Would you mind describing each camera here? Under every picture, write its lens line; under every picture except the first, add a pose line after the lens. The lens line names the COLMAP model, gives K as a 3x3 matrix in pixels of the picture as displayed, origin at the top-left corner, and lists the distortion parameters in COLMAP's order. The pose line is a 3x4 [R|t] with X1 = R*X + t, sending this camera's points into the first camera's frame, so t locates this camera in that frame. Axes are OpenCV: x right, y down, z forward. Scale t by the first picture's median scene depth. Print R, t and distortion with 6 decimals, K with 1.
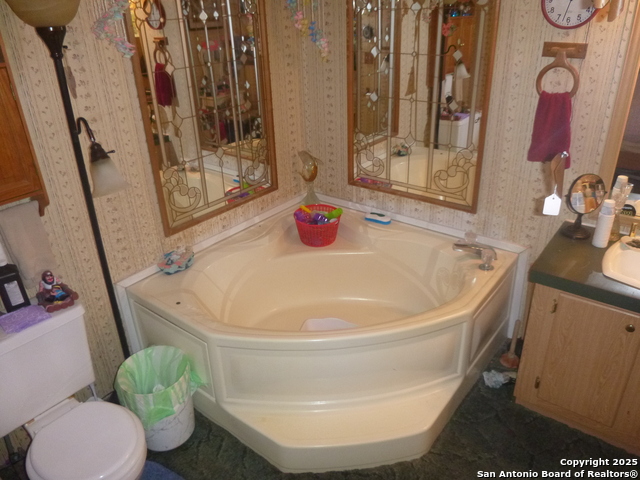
lens RADIAL K [[474.6, 0, 320.0], [0, 474.6, 240.0], [0, 0, 1]] dist [-0.033474, -0.003744]
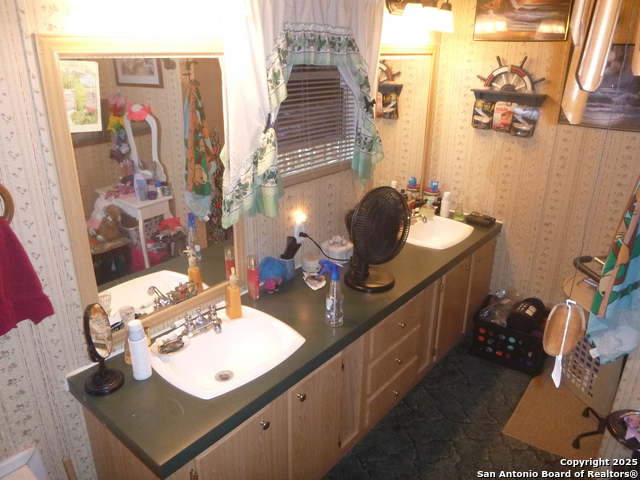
lens RADIAL K [[474.6, 0, 320.0], [0, 474.6, 240.0], [0, 0, 1]] dist [-0.033474, -0.003744]
pose [[0.028430, -0.331079, 0.943175, -0.054530], [0.438951, 0.851849, 0.285790, -0.246423], [-0.898061, 0.405882, 0.169546, 0.457823]]
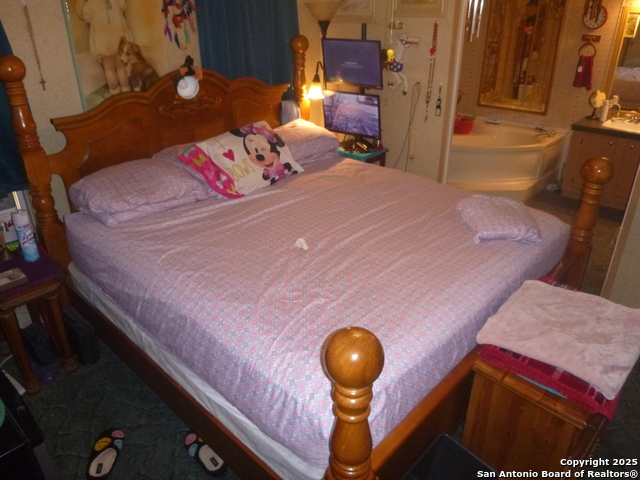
lens RADIAL K [[474.6, 0, 320.0], [0, 474.6, 240.0], [0, 0, 1]] dist [-0.033474, -0.003744]
pose [[0.996422, 0.058451, -0.061044, -0.599178], [-0.059057, 0.998221, -0.008165, 0.669336], [0.060458, 0.011741, 0.998102, -1.333484]]
